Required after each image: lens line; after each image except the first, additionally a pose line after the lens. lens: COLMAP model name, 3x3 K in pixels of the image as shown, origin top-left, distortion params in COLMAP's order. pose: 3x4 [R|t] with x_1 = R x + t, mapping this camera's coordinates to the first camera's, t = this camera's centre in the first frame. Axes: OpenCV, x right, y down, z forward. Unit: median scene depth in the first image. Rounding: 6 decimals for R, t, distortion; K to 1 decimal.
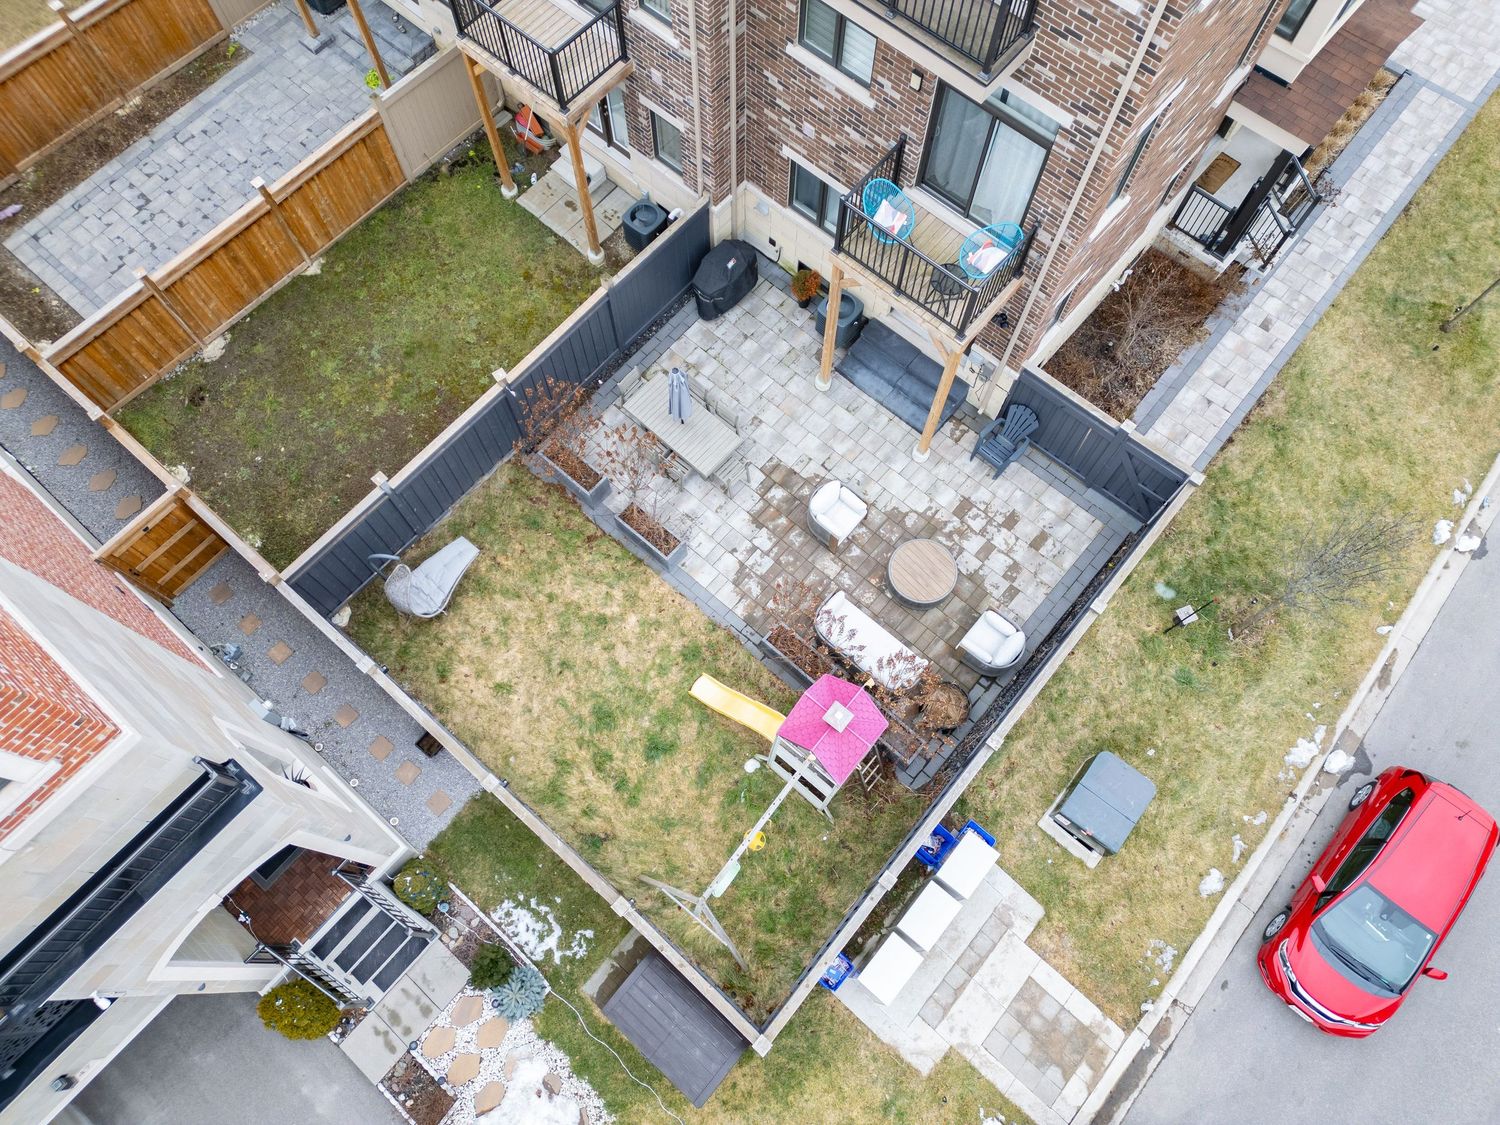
lens RADIAL K [[1033.2, 0, 746.2], [0, 1033.2, 566.0], [0, 0, 1]] dist [0.088546, -0.078201]
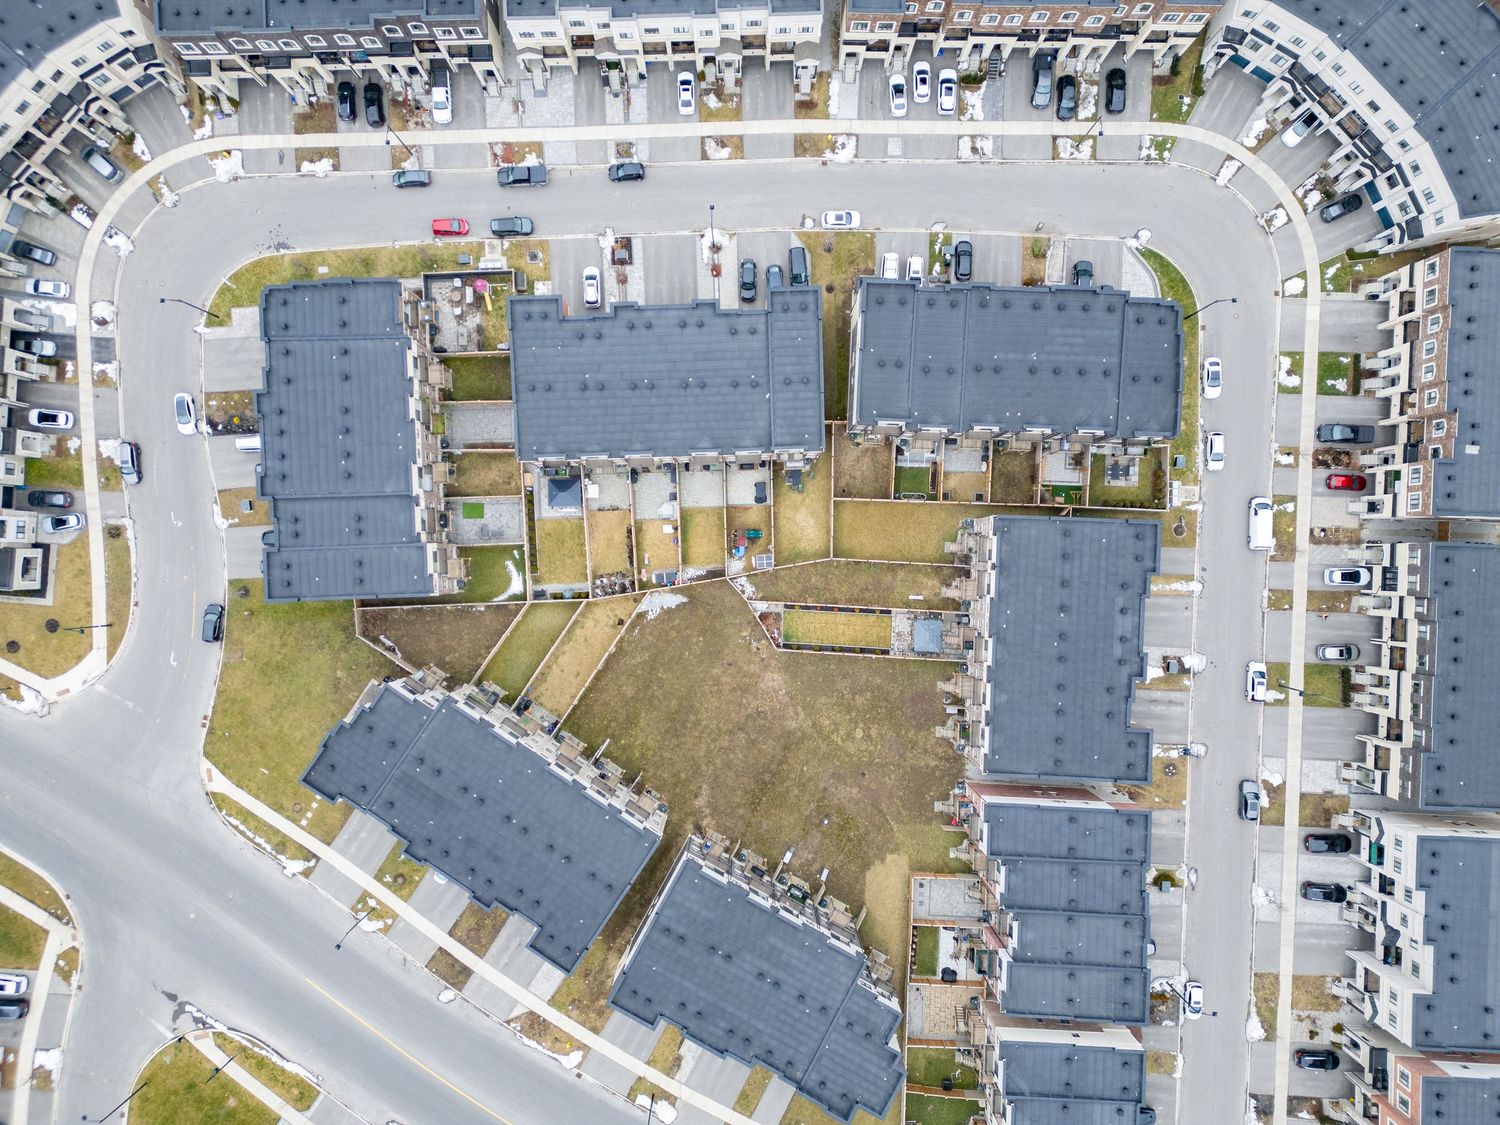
lens RADIAL K [[1034.2, 0, 747.8], [0, 1034.2, 565.7], [0, 0, 1]] dist [0.088710, -0.083372]
pose [[-0.683582, -0.729815, -0.009218, -2.474041], [0.678357, -0.639943, 0.360978, -2.404929], [-0.269346, 0.240505, 0.932529, -5.774152]]
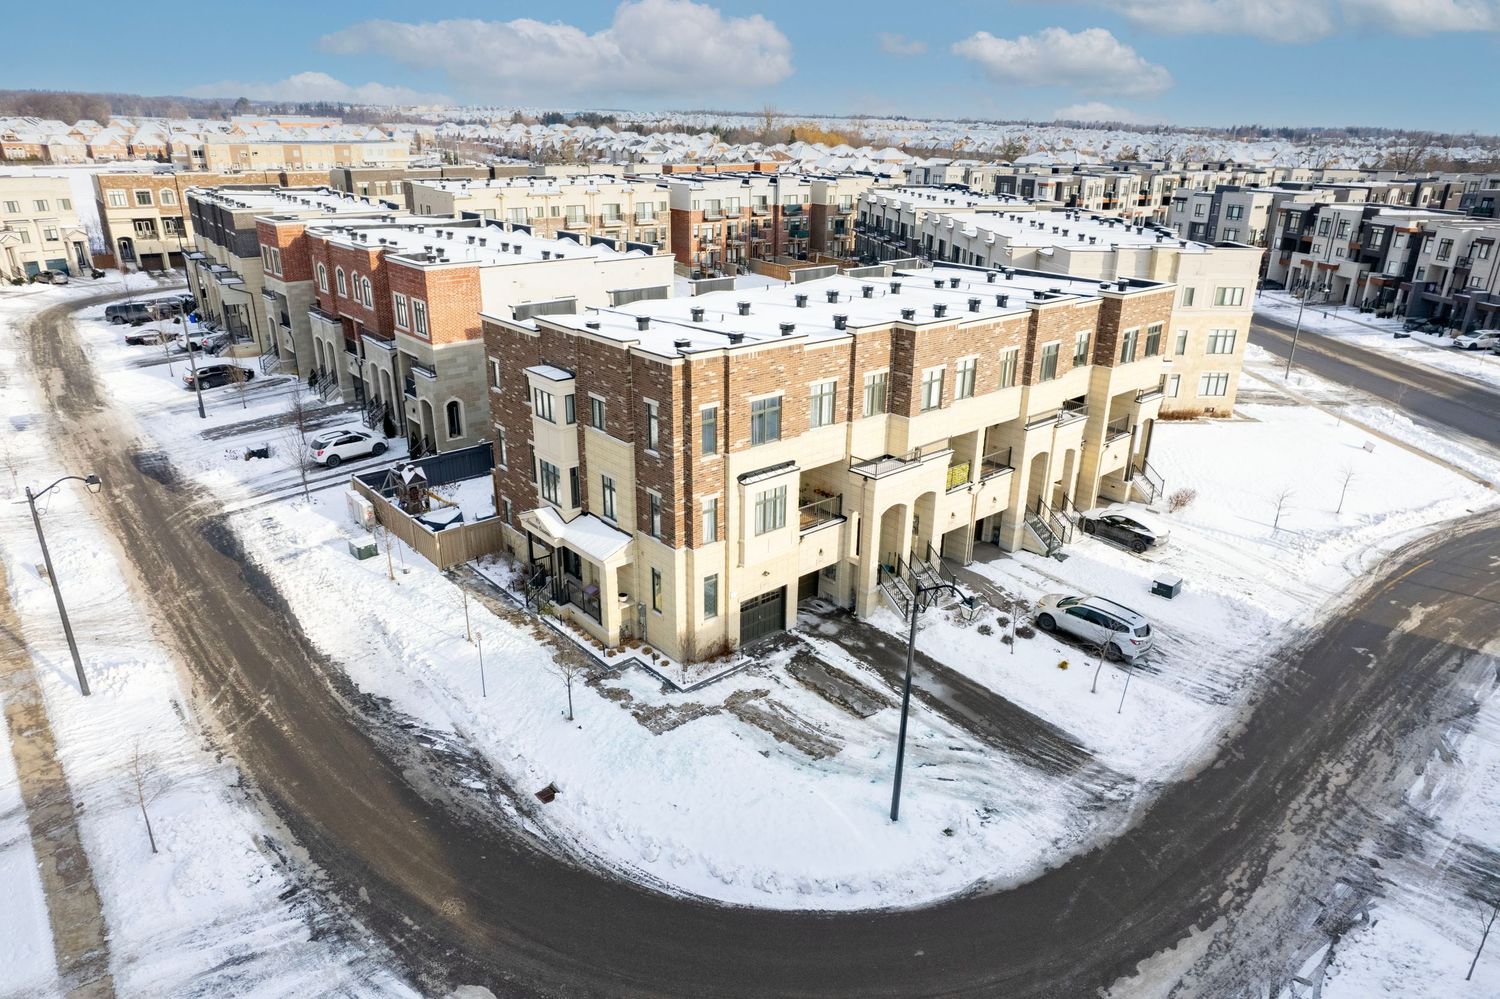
lens RADIAL K [[959.3, 0, 757.3], [0, 959.3, 500.5], [0, 0, 1]] dist [-0.081306, 0.076203]
pose [[-0.136379, 0.358563, -0.923490, 2.607448], [-0.928784, 0.278003, 0.245101, -1.527845], [0.344617, 0.891149, 0.295114, 0.411139]]
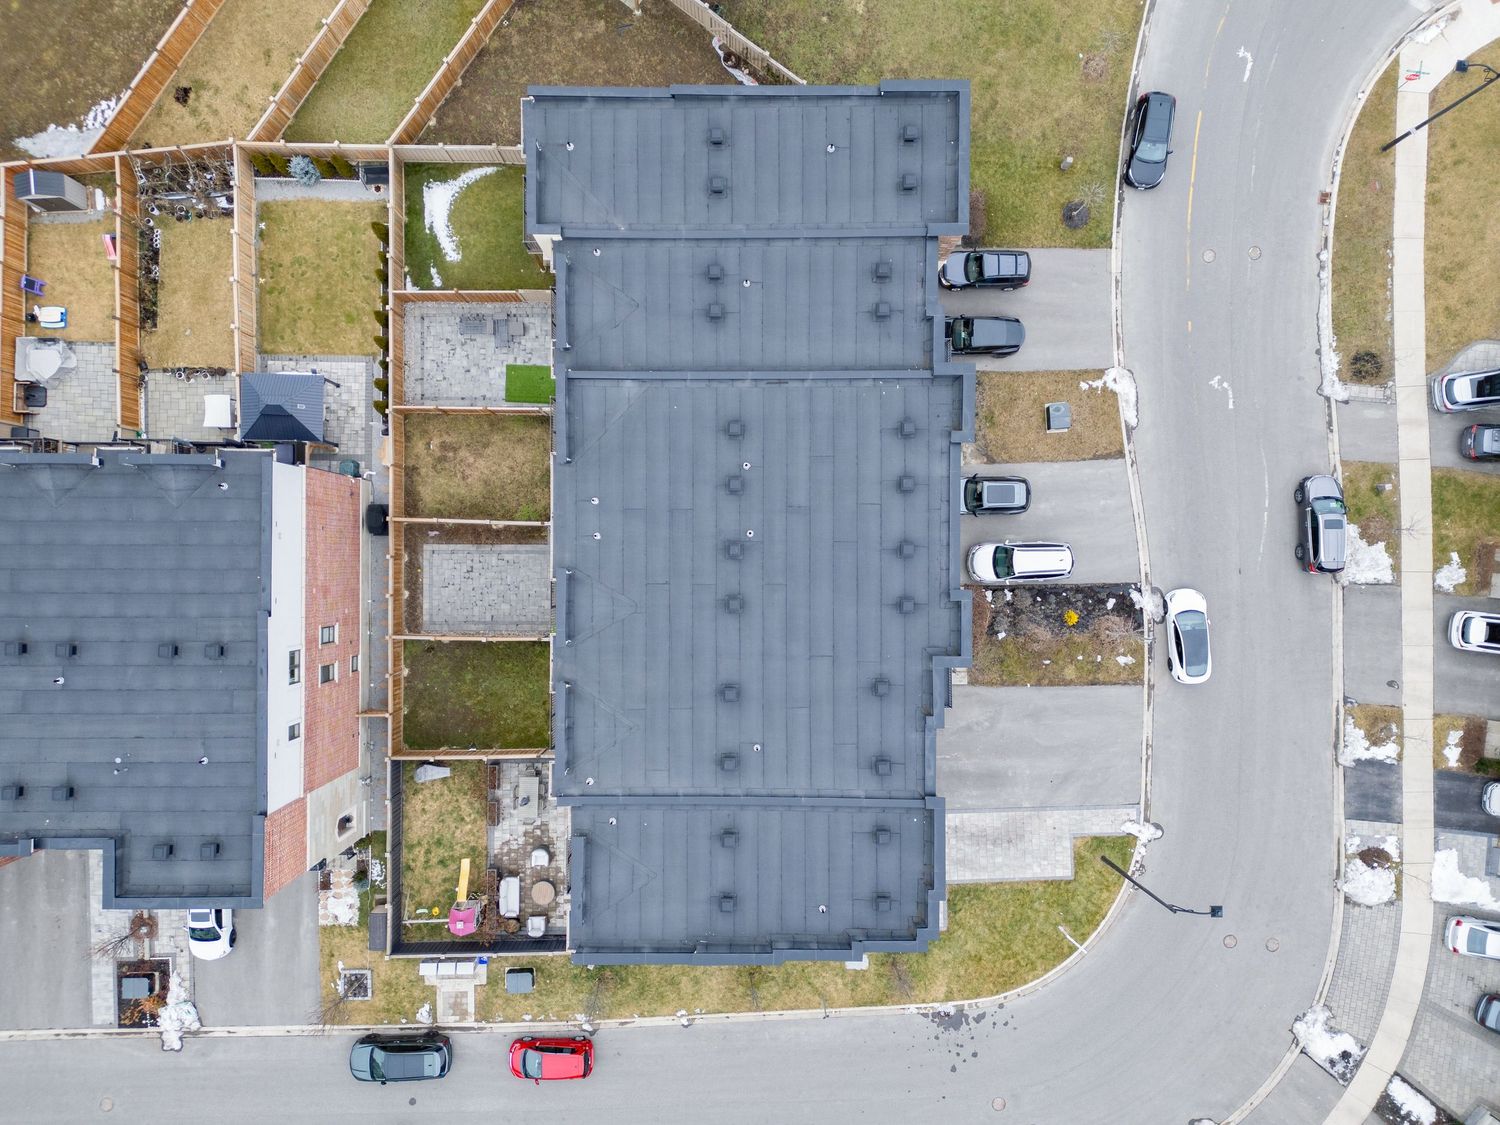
lens RADIAL K [[1067.3, 0, 746.5], [0, 1067.3, 564.9], [0, 0, 1]] dist [0.083751, -0.075883]
pose [[0.655204, 0.755430, 0.005740, -0.175385], [-0.707625, 0.611045, 0.354812, -2.080353], [0.264528, -0.236536, 0.934920, -1.512735]]
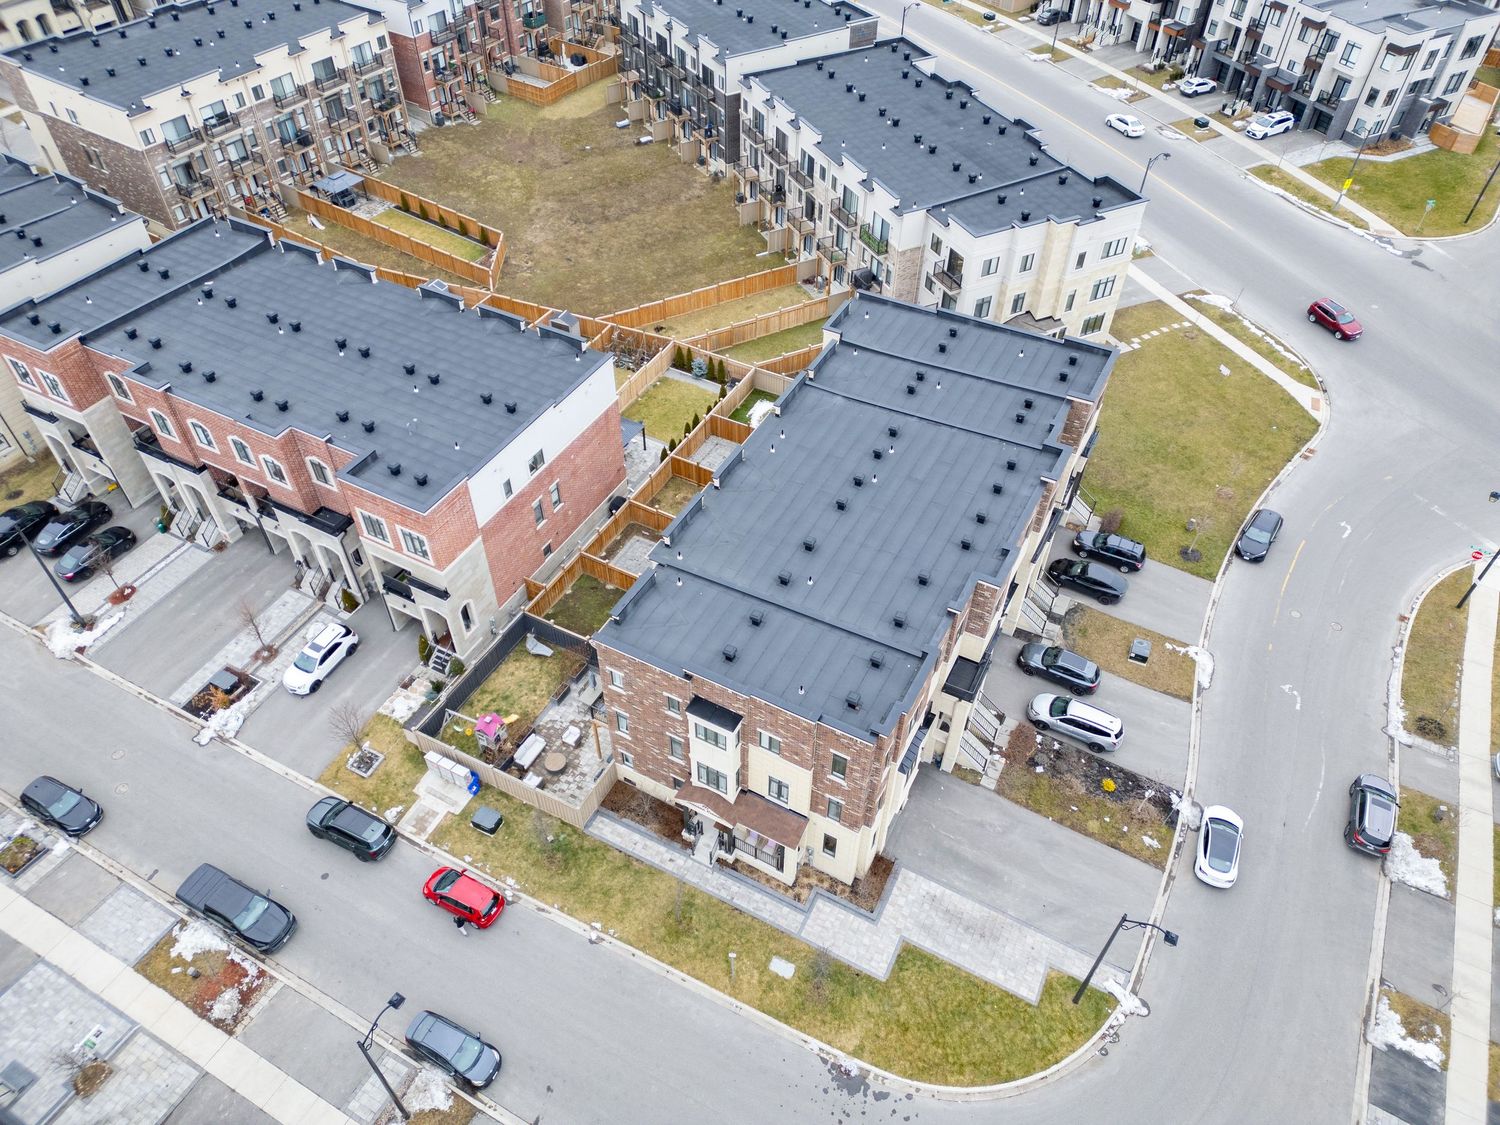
lens RADIAL K [[1033.2, 0, 746.2], [0, 1033.2, 566.0], [0, 0, 1]] dist [0.088546, -0.078201]
pose [[0.220897, 0.696225, -0.682990, 2.094922], [-0.911115, 0.397155, 0.110172, -1.139707], [0.347958, 0.597945, 0.722071, -1.502163]]
